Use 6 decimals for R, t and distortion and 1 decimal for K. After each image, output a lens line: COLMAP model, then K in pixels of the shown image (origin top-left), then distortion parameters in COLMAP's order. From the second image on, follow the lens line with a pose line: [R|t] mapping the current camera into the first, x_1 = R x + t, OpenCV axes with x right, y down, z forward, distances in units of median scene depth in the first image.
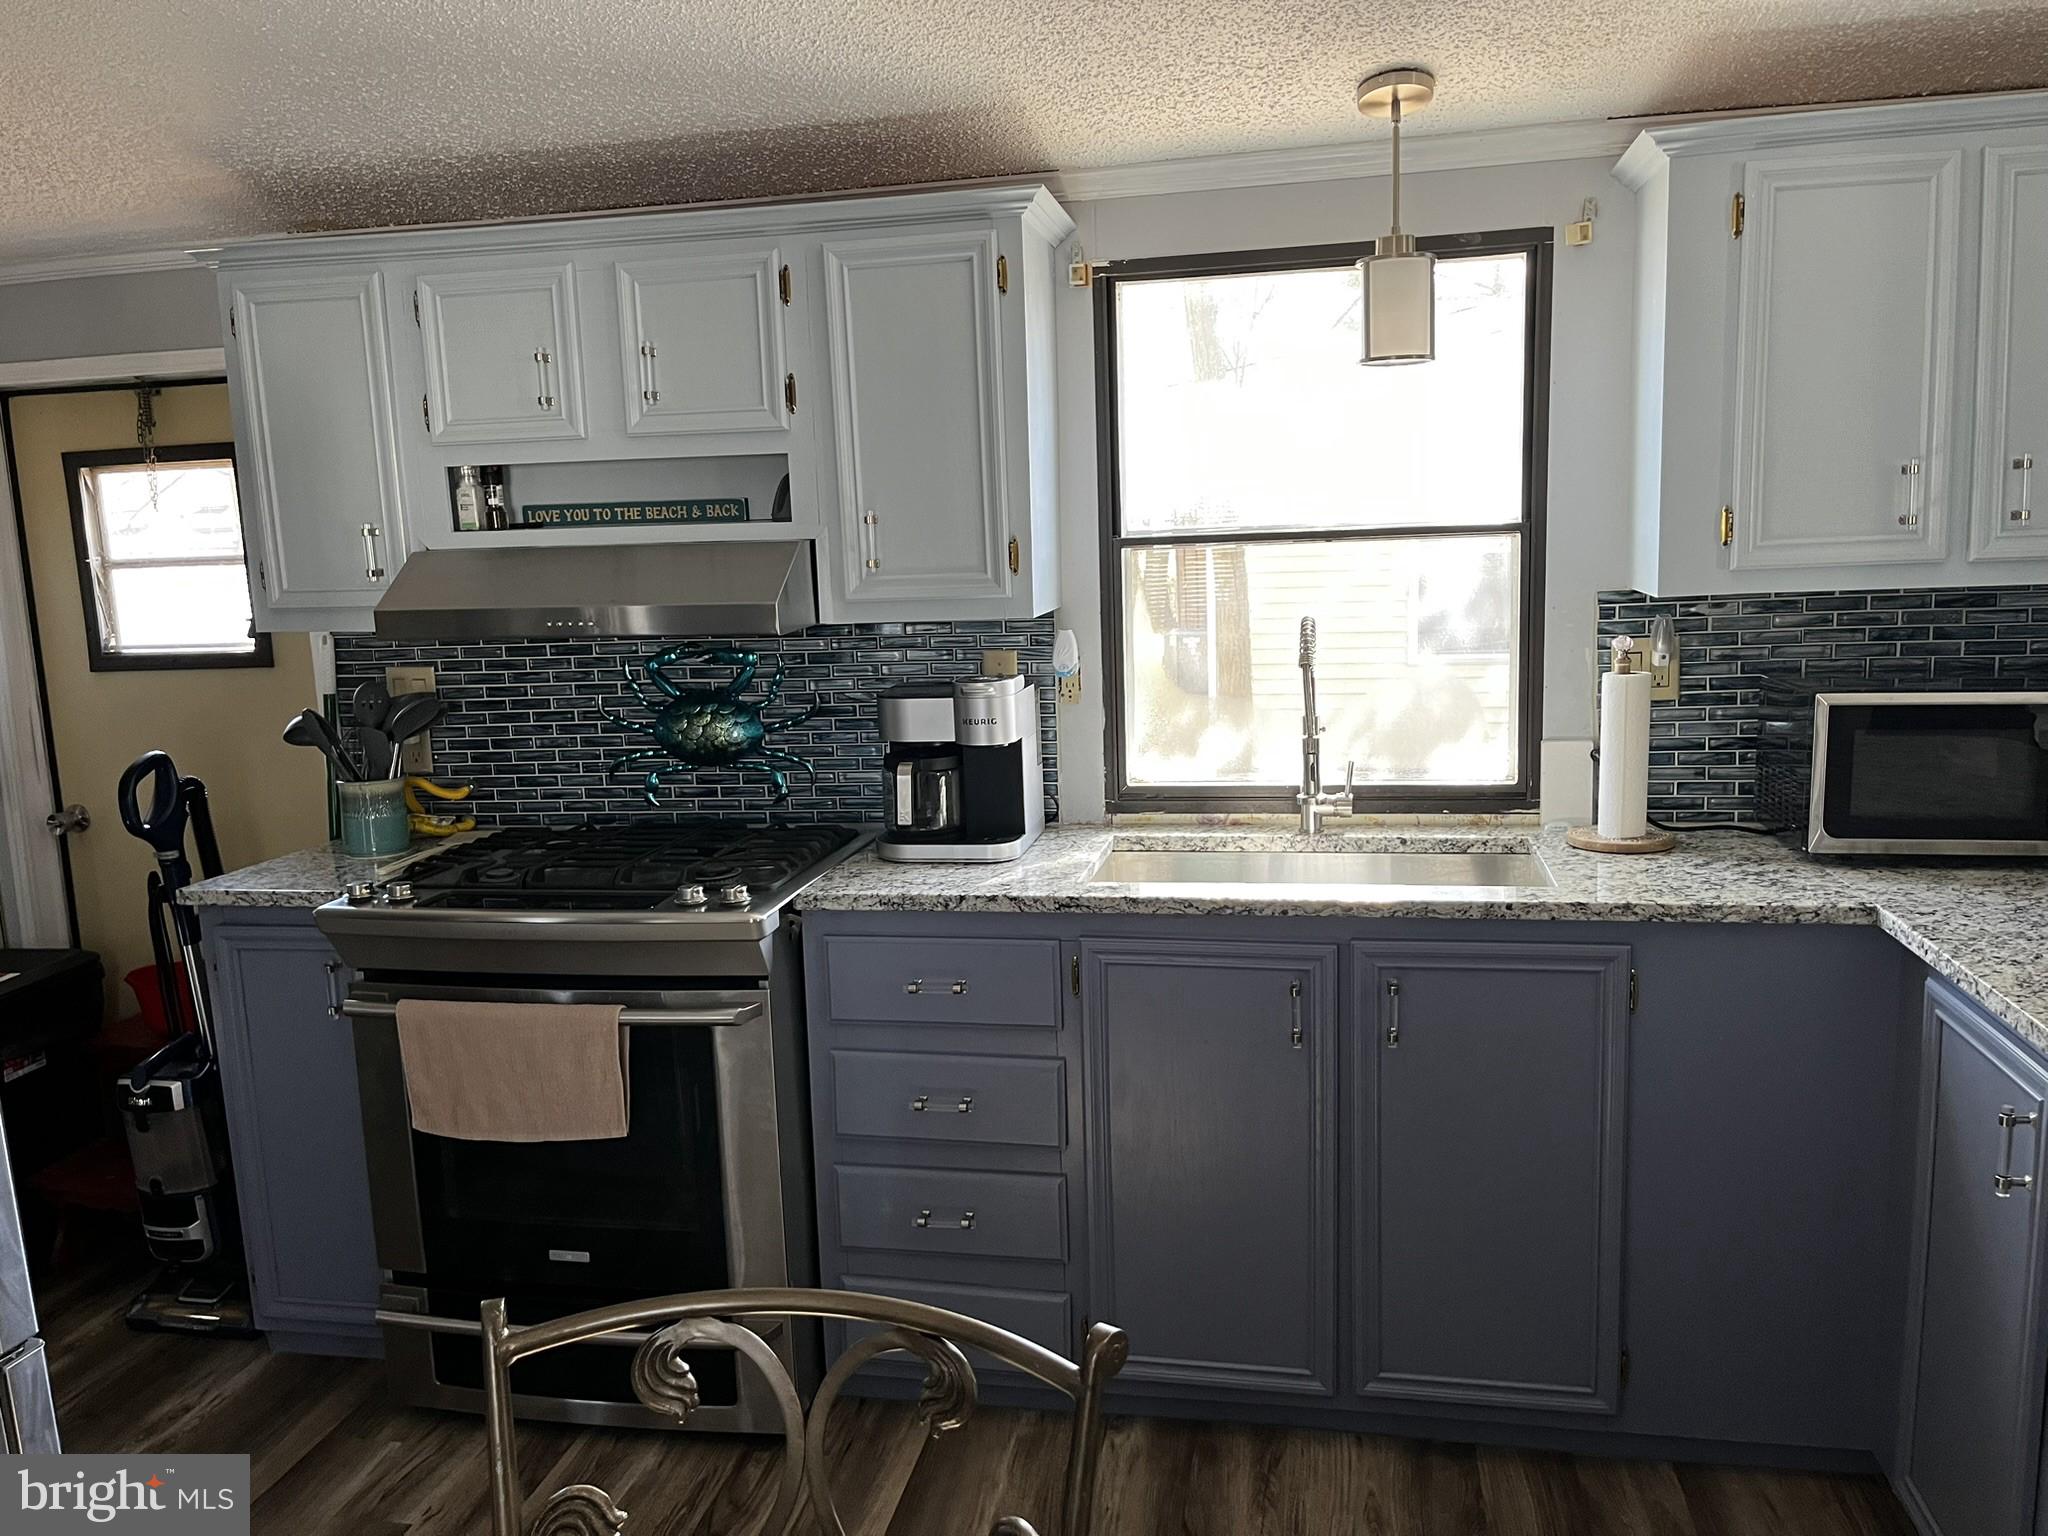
lens RADIAL K [[1579.2, 0, 1022.4], [0, 1579.2, 769.3], [0, 0, 1]] dist [0.064830, -0.089490]
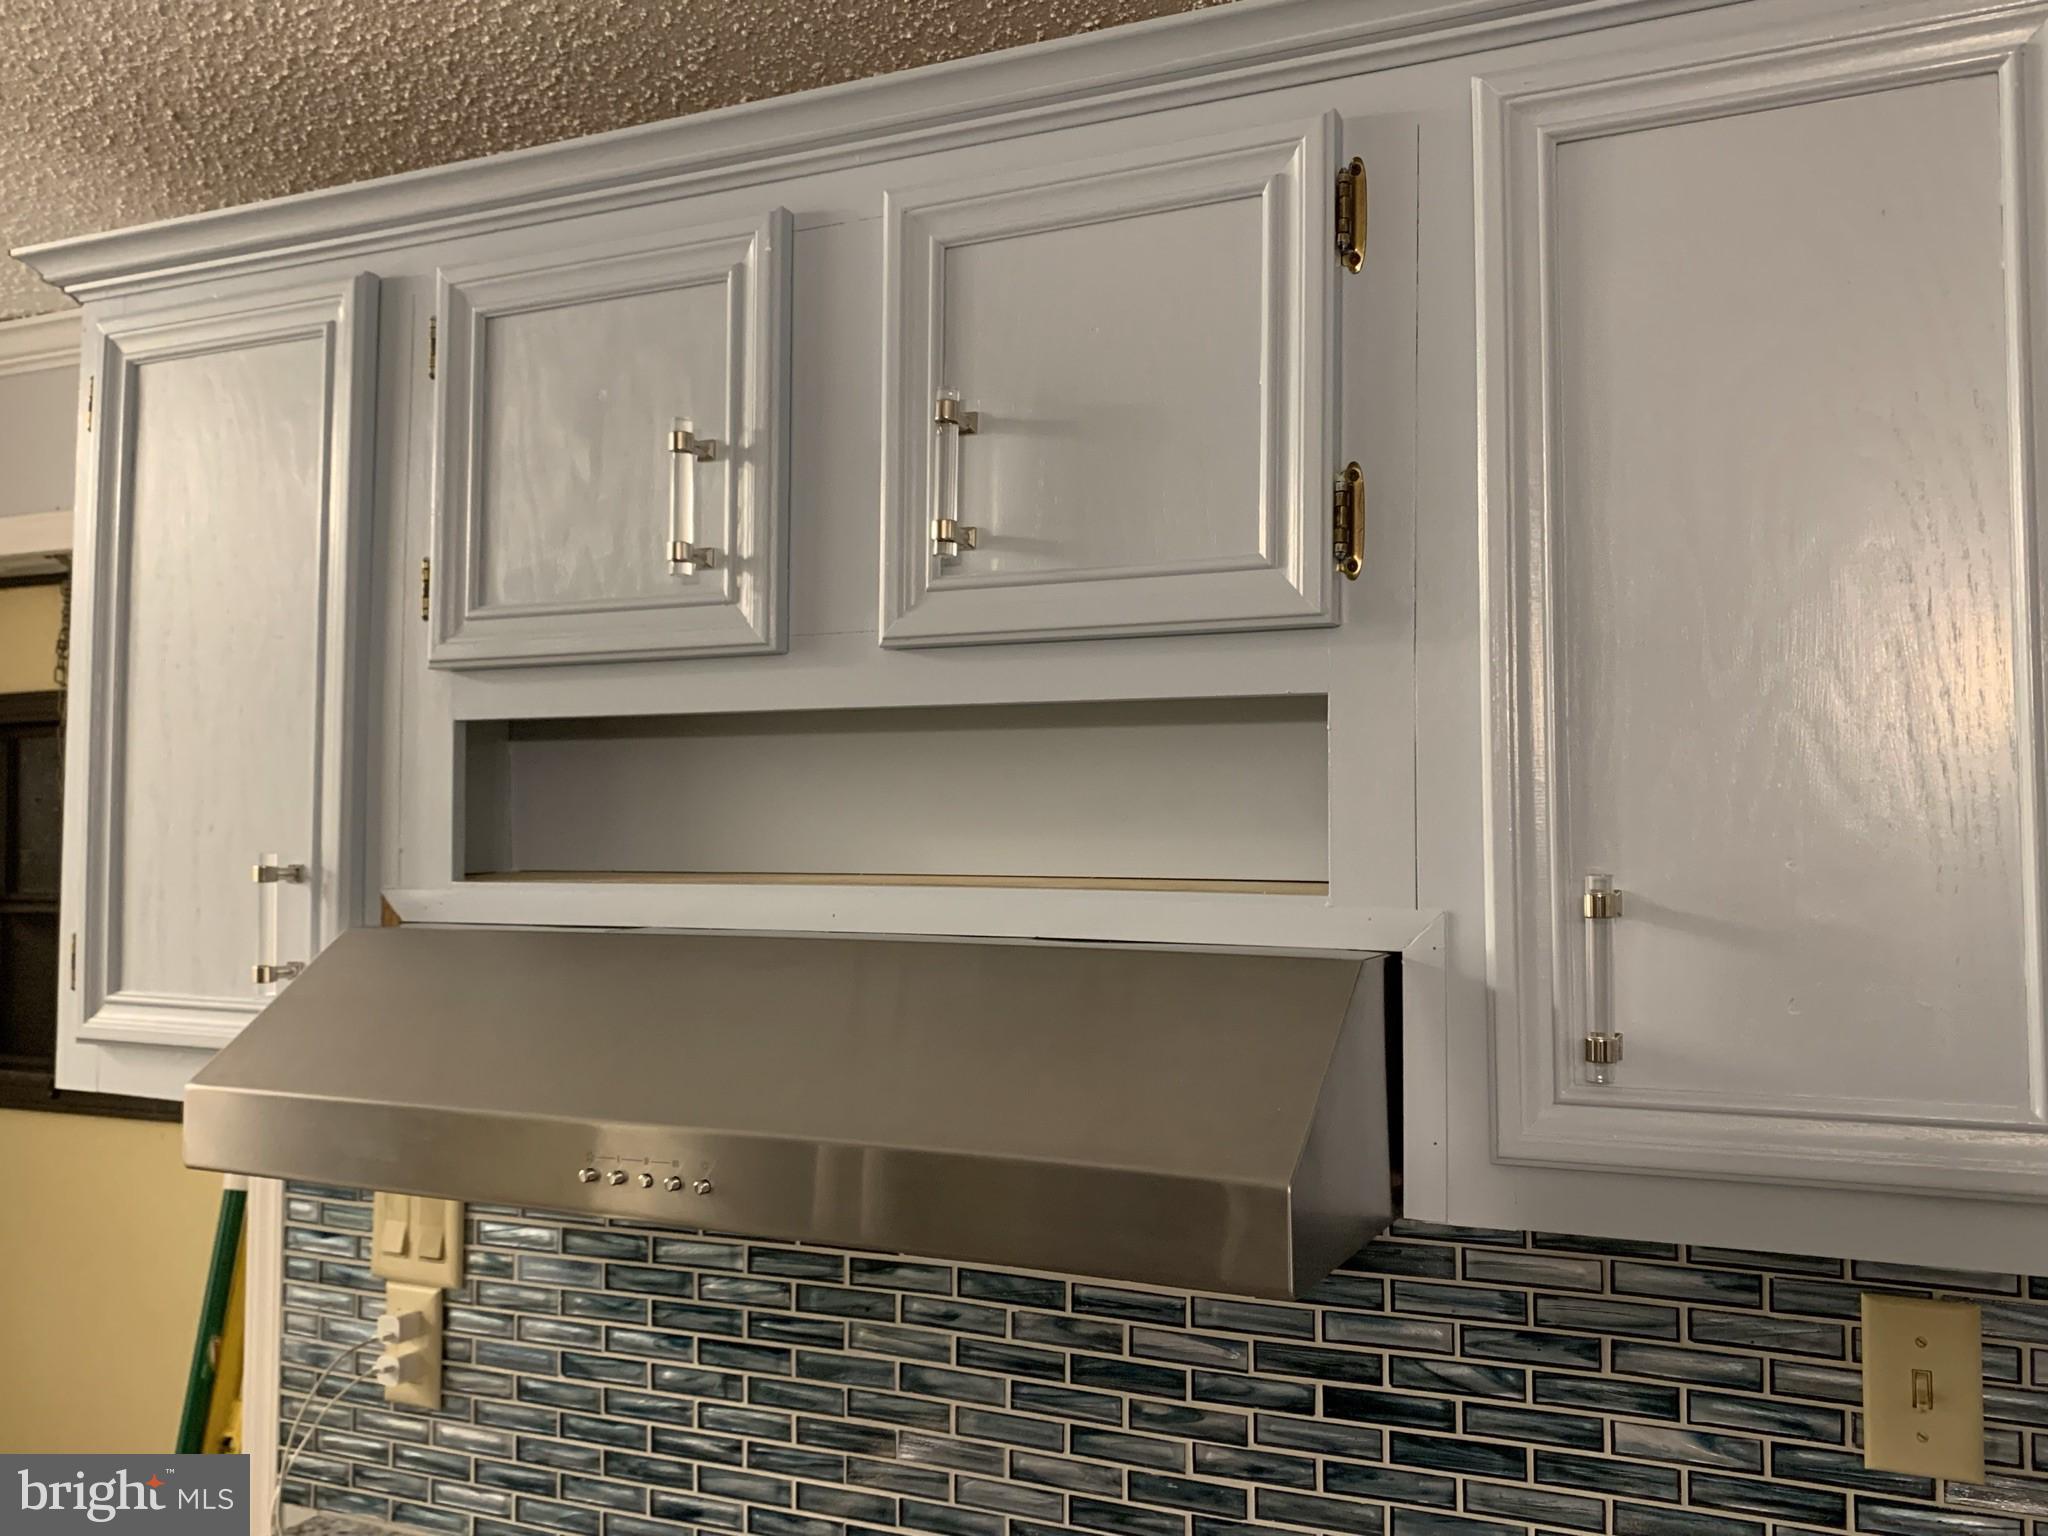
lens RADIAL K [[1786.9, 0, 1026.1], [0, 1786.9, 764.1], [0, 0, 1]] dist [-0.007145, -0.001140]
pose [[0.970448, 0.032763, -0.239074, -0.119253], [-0.078965, 0.979309, -0.186329, -0.109179], [0.228023, 0.199701, 0.952956, 0.629165]]
